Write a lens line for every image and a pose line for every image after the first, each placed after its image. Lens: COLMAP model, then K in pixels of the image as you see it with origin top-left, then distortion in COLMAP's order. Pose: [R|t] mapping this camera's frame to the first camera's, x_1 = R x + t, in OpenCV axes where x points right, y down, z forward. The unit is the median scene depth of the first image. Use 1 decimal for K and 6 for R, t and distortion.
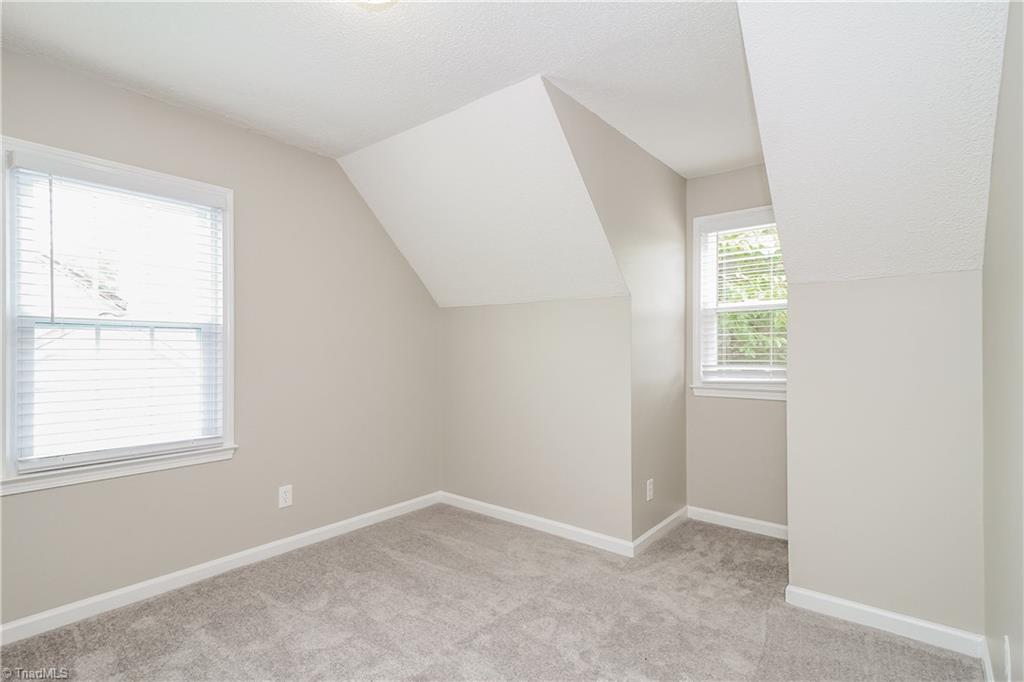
lens RADIAL K [[509.3, 0, 518.7], [0, 509.3, 343.0], [0, 0, 1]] dist [-0.003689, 0.000079]
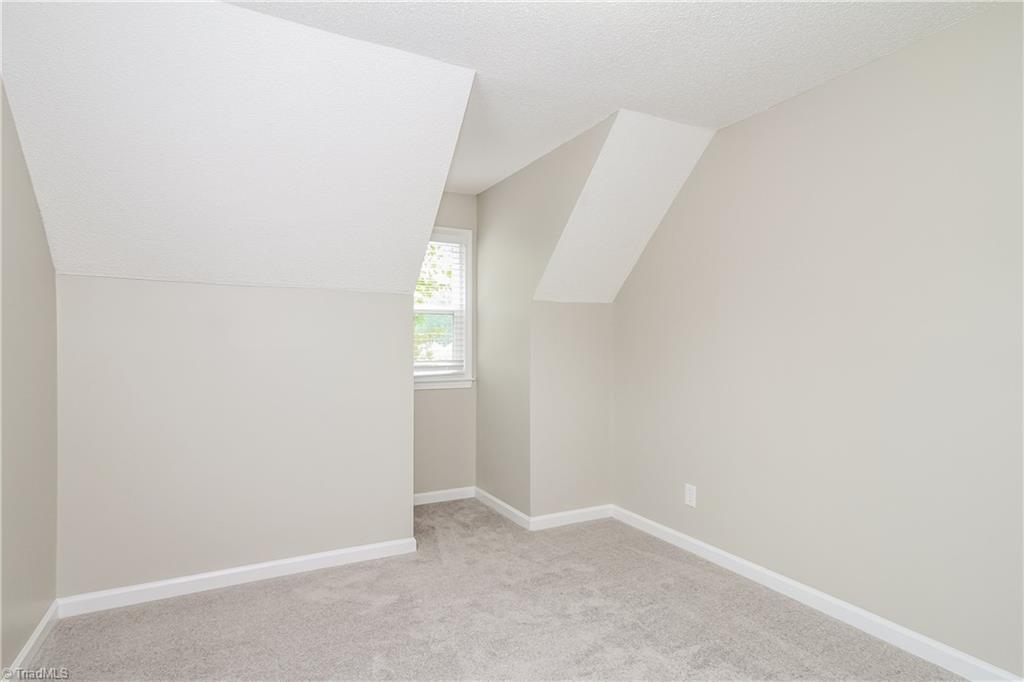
lens RADIAL K [[526.5, 0, 512.5], [0, 526.5, 343.3], [0, 0, 1]] dist [-0.000035, 0.000040]
pose [[0.386757, 0.003431, 0.922175, -0.657090], [-0.006775, 0.999977, -0.000879, 0.003234], [-0.922157, -0.005907, 0.386771, 0.401482]]
